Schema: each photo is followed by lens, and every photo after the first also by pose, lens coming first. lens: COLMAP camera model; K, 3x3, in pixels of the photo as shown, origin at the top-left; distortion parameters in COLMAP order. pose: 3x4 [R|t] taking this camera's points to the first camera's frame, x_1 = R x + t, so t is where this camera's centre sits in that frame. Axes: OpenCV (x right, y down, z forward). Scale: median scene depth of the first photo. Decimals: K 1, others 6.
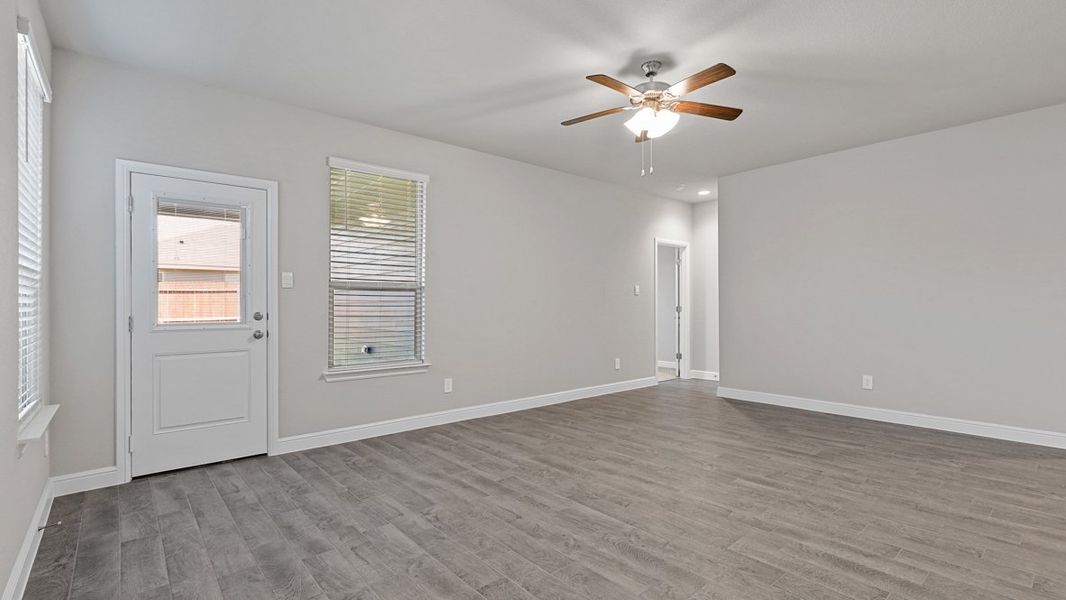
lens RADIAL K [[485.9, 0, 532.1], [0, 485.9, 305.7], [0, 0, 1]] dist [0.001769, -0.000069]
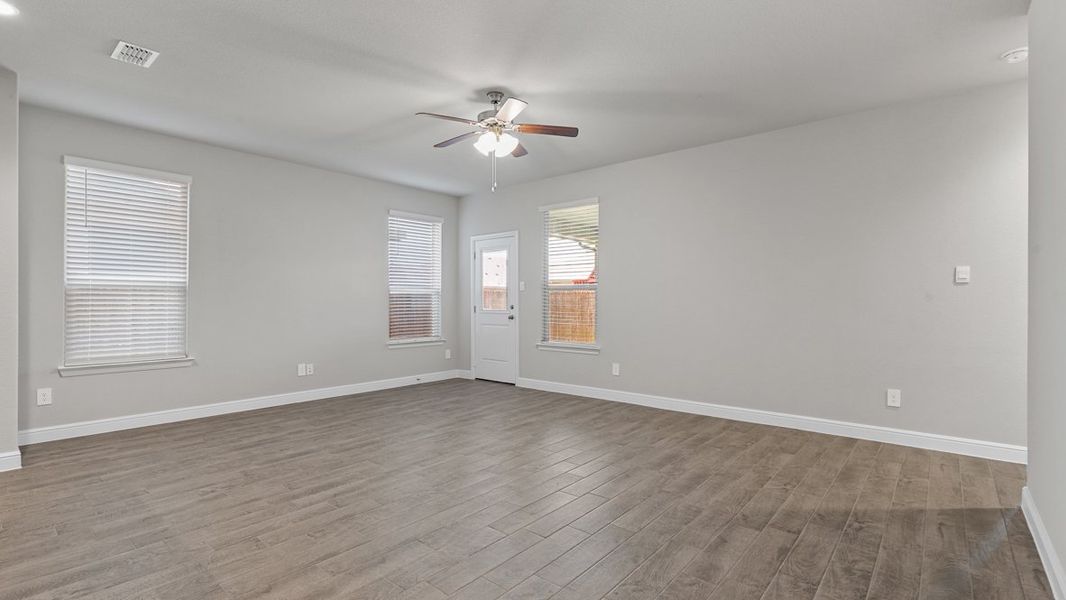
lens RADIAL K [[485.9, 0, 532.1], [0, 485.9, 305.7], [0, 0, 1]] dist [0.001769, -0.000069]
pose [[0.153792, 0.012455, -0.988025, 1.405632], [-0.001683, 0.999922, 0.012343, -0.006747], [0.988102, -0.000236, 0.153801, 0.904044]]
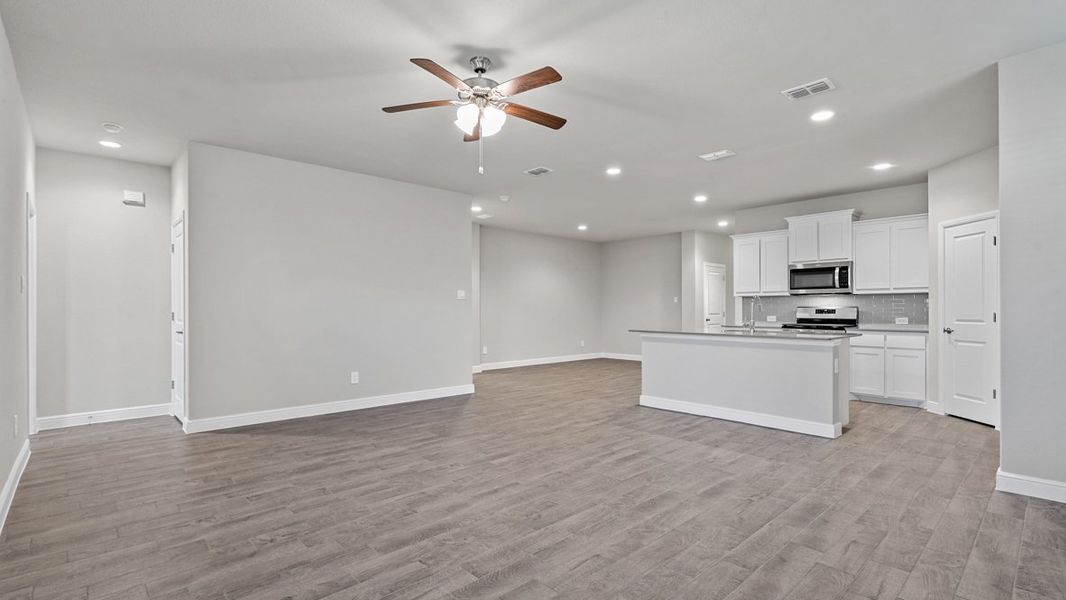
lens RADIAL K [[485.9, 0, 532.1], [0, 485.9, 305.7], [0, 0, 1]] dist [0.001769, -0.000069]
pose [[-0.037575, 0.011408, 0.999229, -0.720880], [0.003612, 0.999930, -0.011280, 0.000941], [-0.999287, 0.003185, -0.037613, 0.930091]]
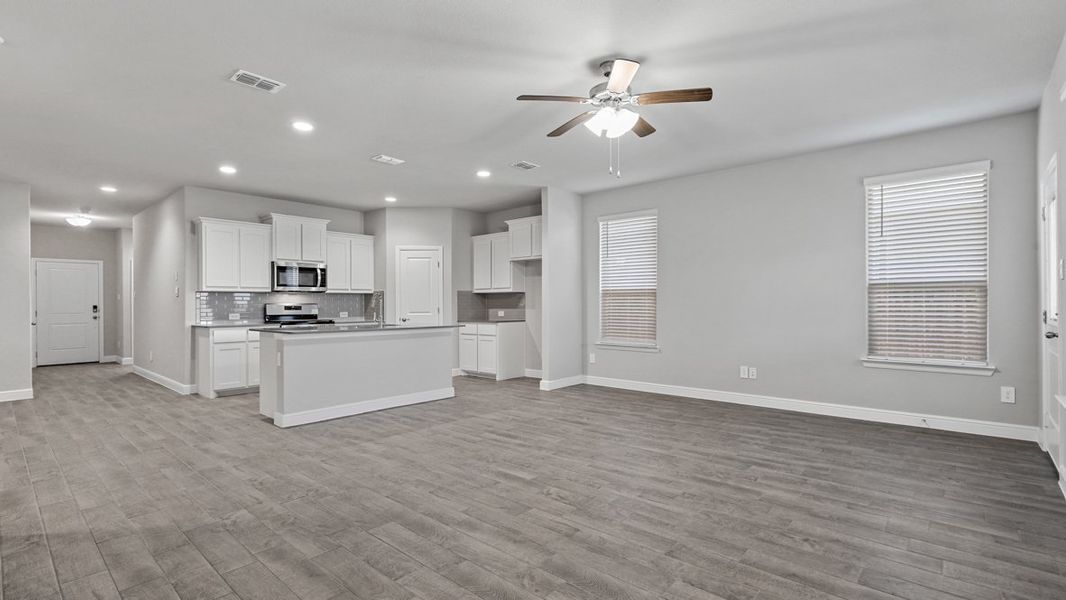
lens RADIAL K [[485.9, 0, 532.1], [0, 485.9, 305.7], [0, 0, 1]] dist [0.001769, -0.000069]
pose [[-0.991005, 0.008817, -0.133535, 0.541143], [0.008249, 0.999954, 0.004806, -0.005407], [0.133571, 0.003661, -0.991032, 1.963879]]
